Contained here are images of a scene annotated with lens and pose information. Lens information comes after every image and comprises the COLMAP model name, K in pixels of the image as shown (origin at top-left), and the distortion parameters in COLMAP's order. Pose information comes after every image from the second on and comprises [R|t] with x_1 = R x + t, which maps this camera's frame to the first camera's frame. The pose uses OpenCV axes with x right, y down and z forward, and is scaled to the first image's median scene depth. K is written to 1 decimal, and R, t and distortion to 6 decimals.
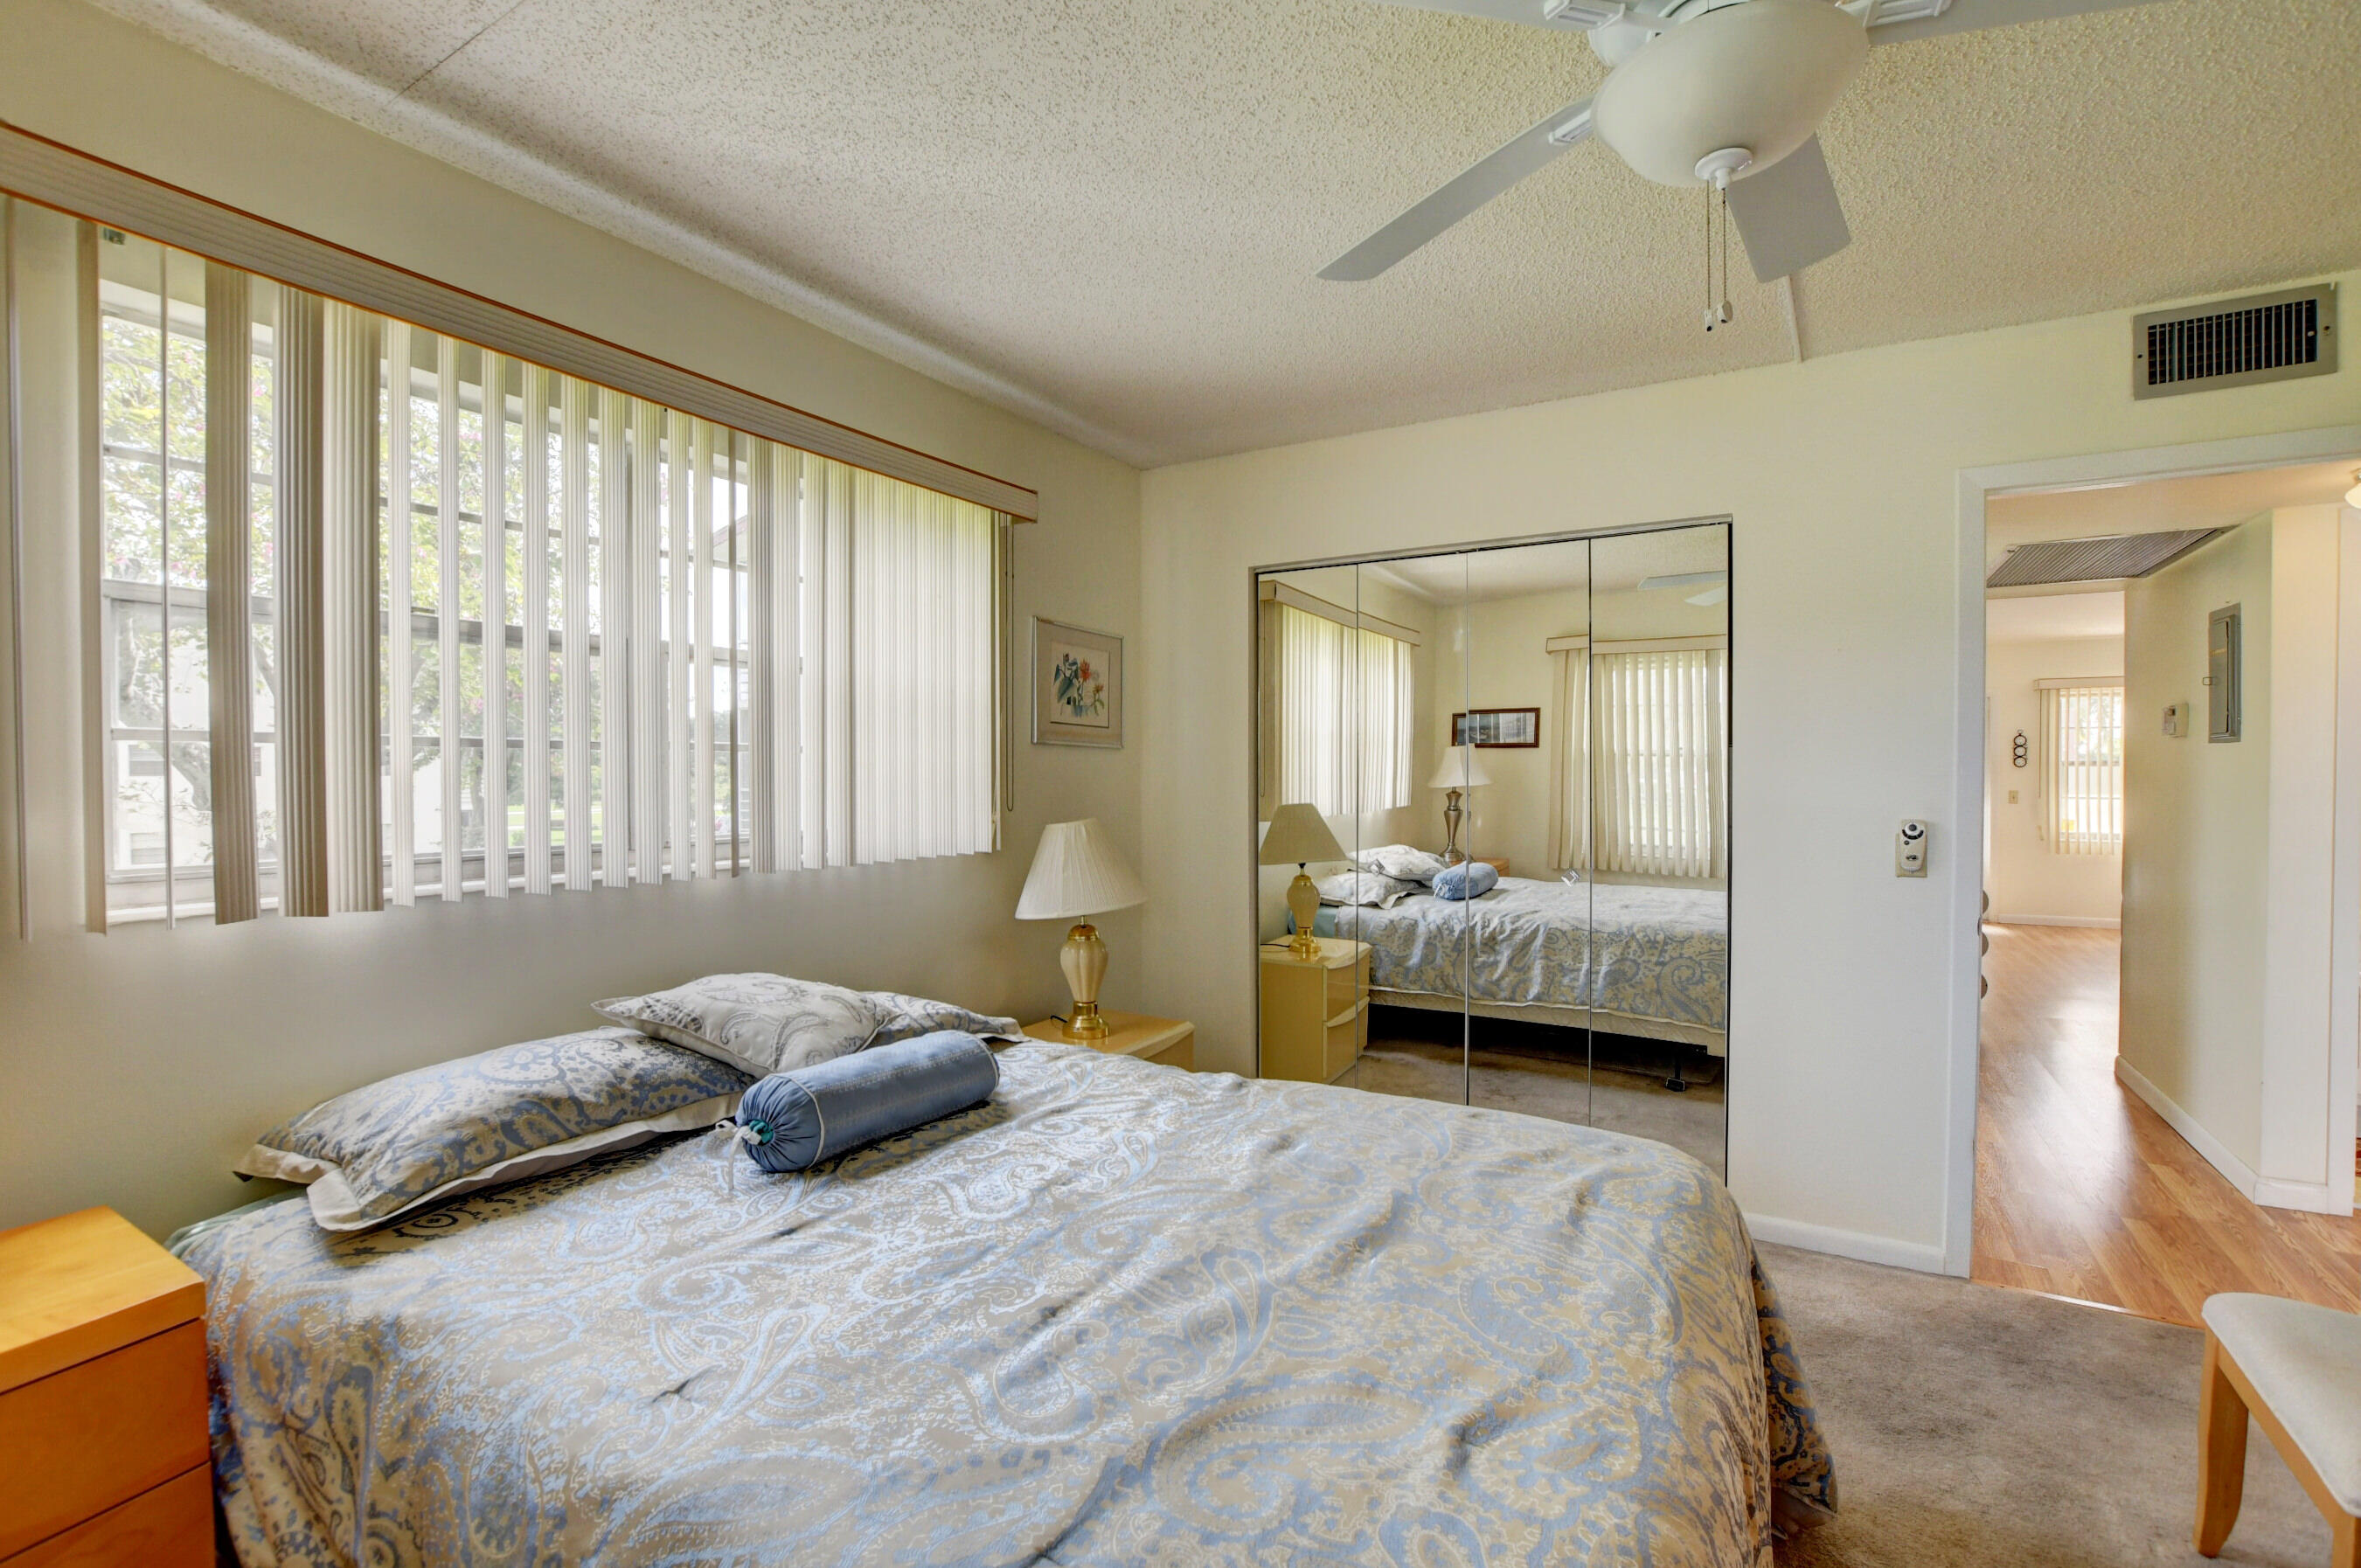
lens RADIAL K [[1038.5, 0, 1175.6], [0, 1038.5, 789.0], [0, 0, 1]] dist [-0.032607, 0.003758]
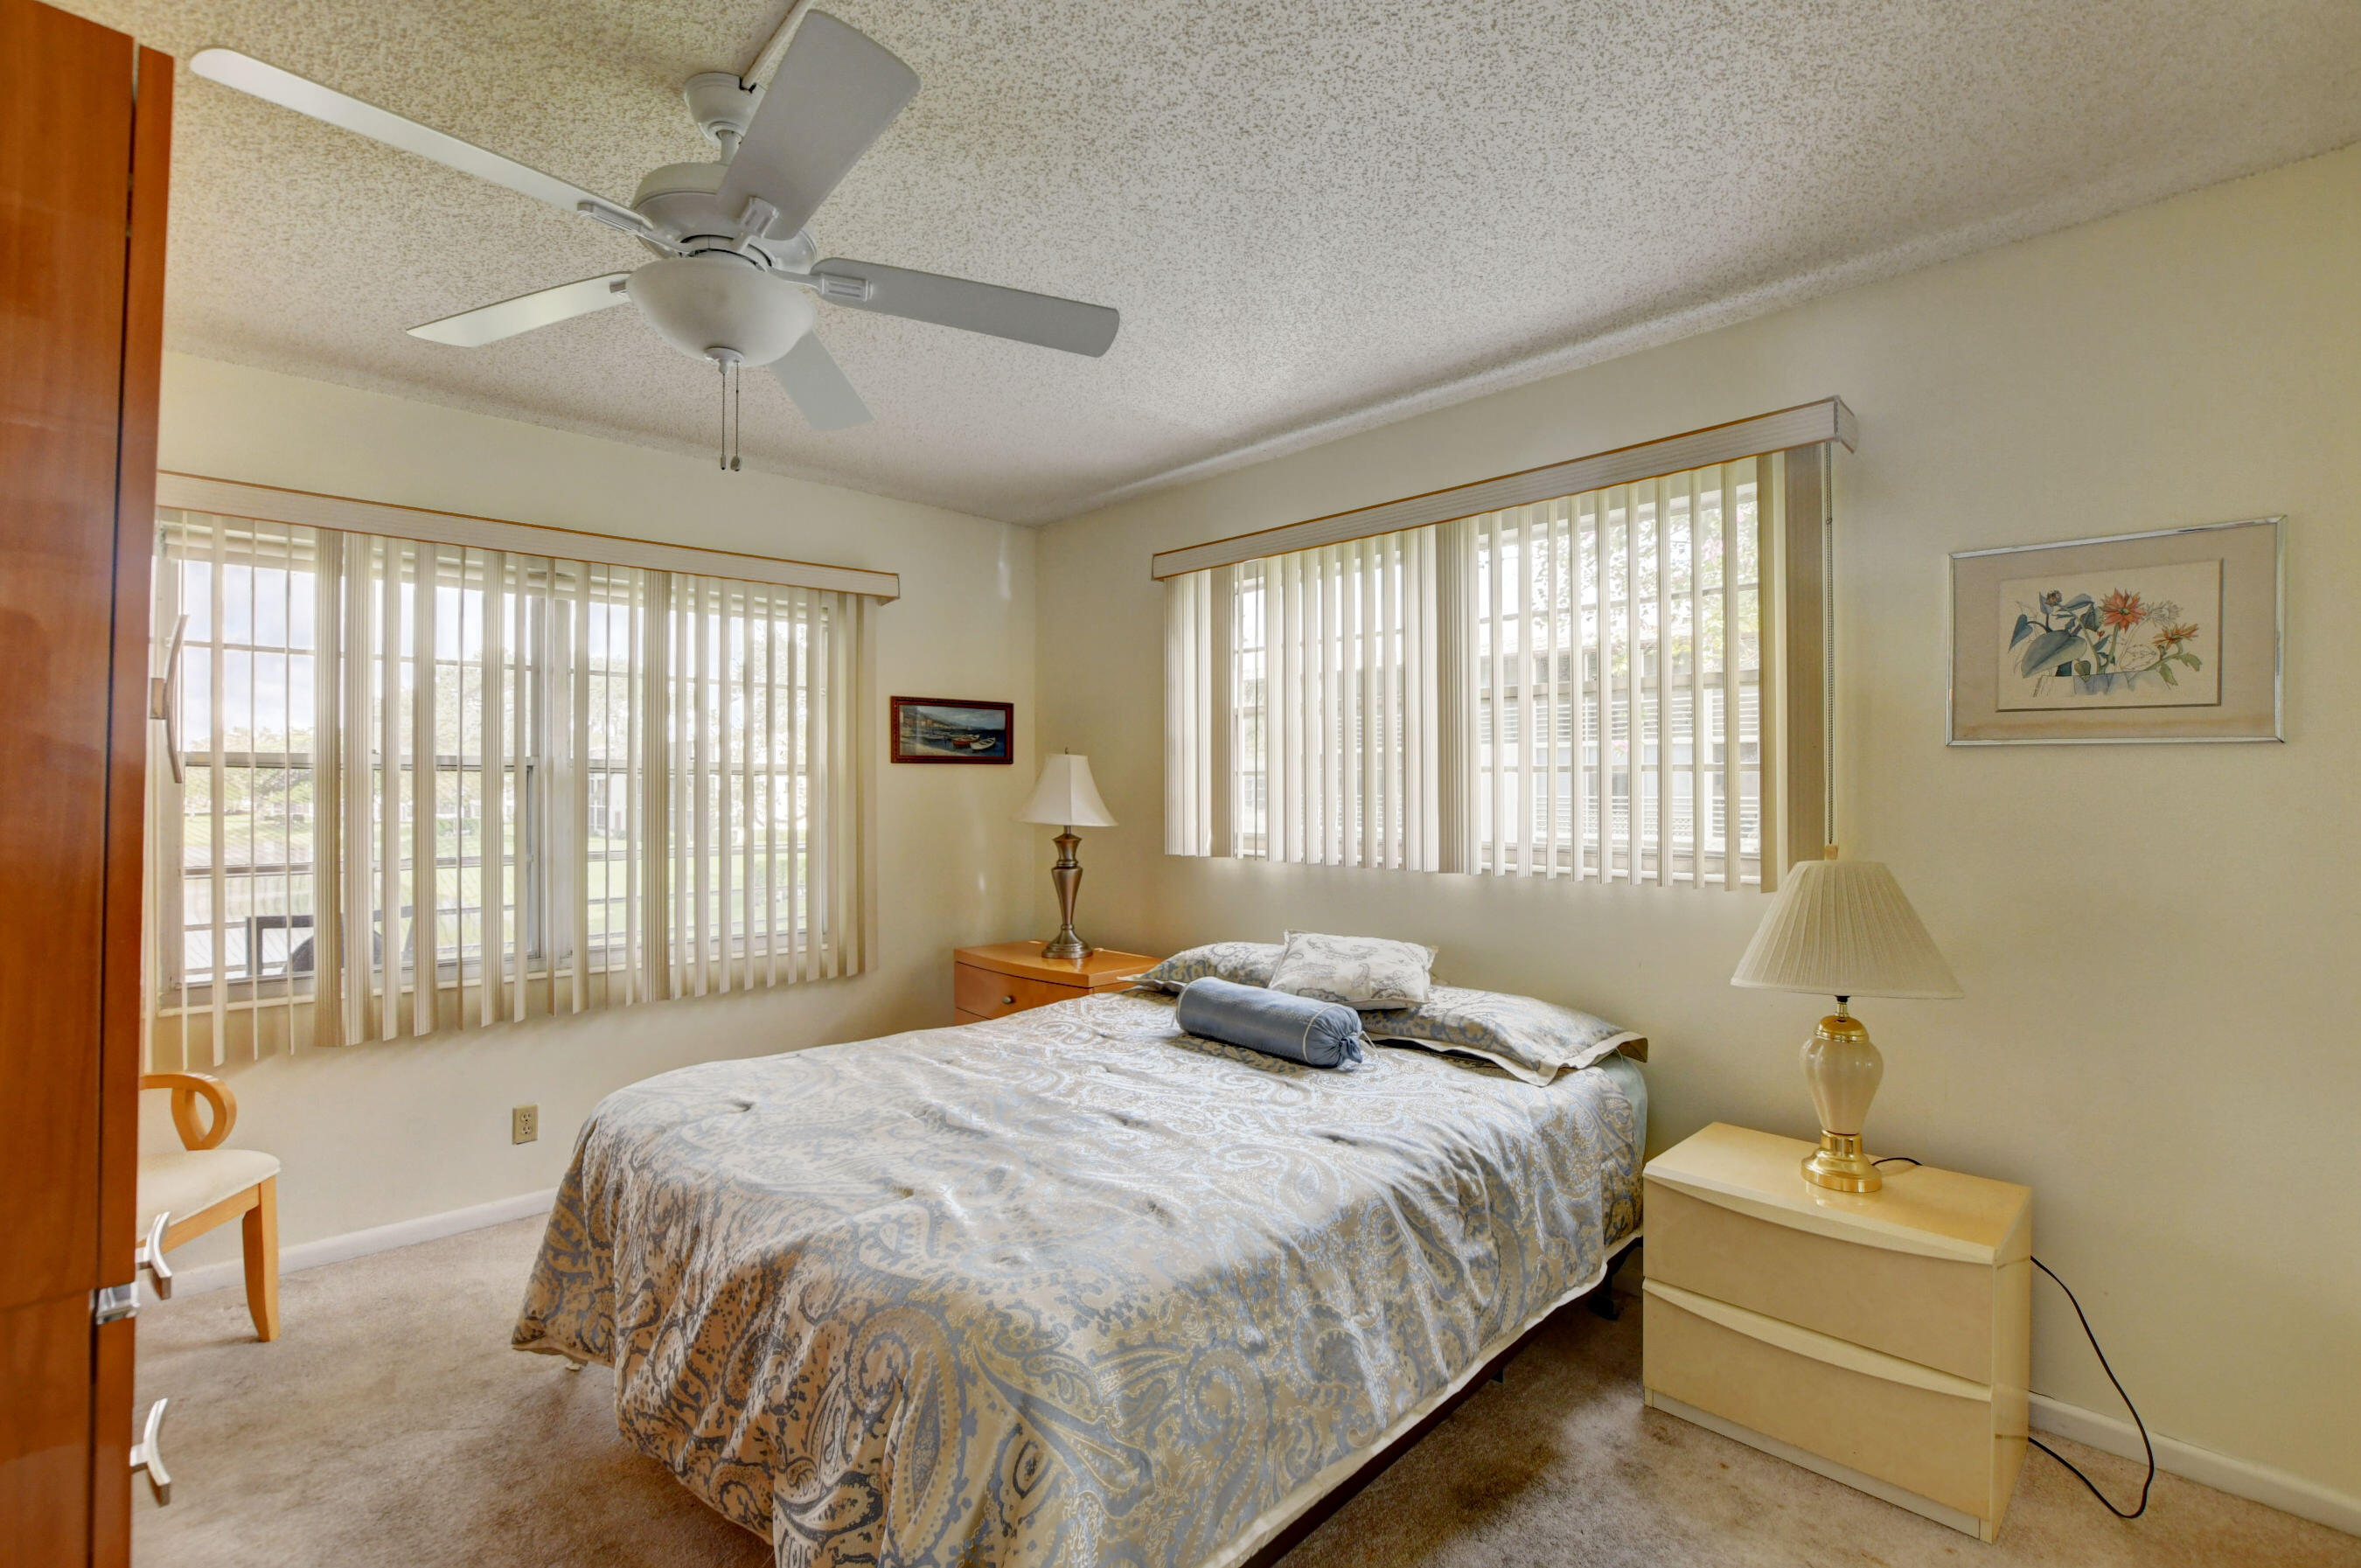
lens RADIAL K [[1038.6, 0, 1175.6], [0, 1038.6, 789.0], [0, 0, 1]] dist [-0.032607, 0.003758]
pose [[-0.249628, 0.001274, -0.968341, 1.058900], [-0.013807, 0.999893, 0.004875, -0.023122], [0.968243, 0.014587, -0.249583, 1.185259]]
